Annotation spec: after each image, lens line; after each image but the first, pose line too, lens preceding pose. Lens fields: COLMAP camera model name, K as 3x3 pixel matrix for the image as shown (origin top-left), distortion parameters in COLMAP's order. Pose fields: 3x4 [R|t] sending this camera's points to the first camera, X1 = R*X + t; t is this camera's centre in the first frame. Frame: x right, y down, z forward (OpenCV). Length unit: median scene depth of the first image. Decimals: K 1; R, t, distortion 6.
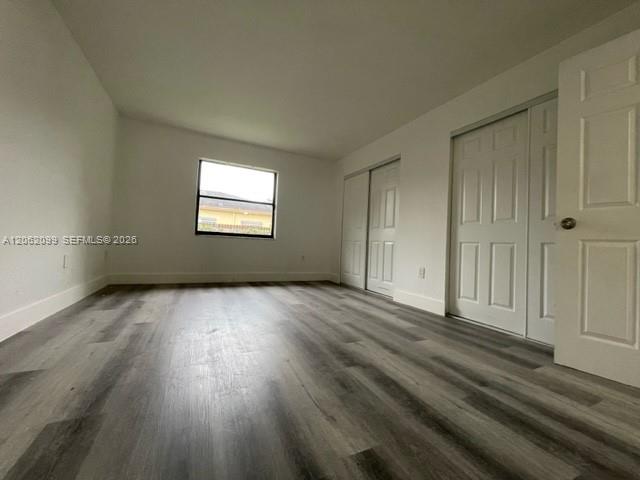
lens RADIAL K [[259.5, 0, 321.2], [0, 259.5, 235.9], [0, 0, 1]] dist [-0.002204, 0.000568]
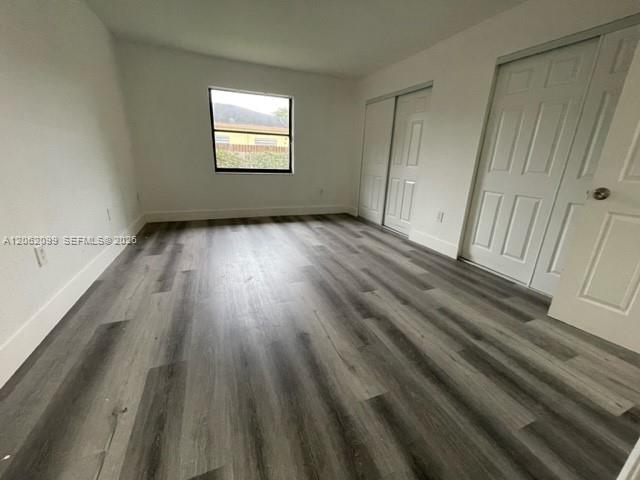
lens RADIAL K [[259.5, 0, 321.2], [0, 259.5, 235.9], [0, 0, 1]] dist [-0.002204, 0.000568]
pose [[0.998077, 0.009569, -0.061249, -0.020746], [0.010359, 0.948377, 0.316975, -0.173656], [0.061120, -0.317000, 0.946454, -0.020858]]
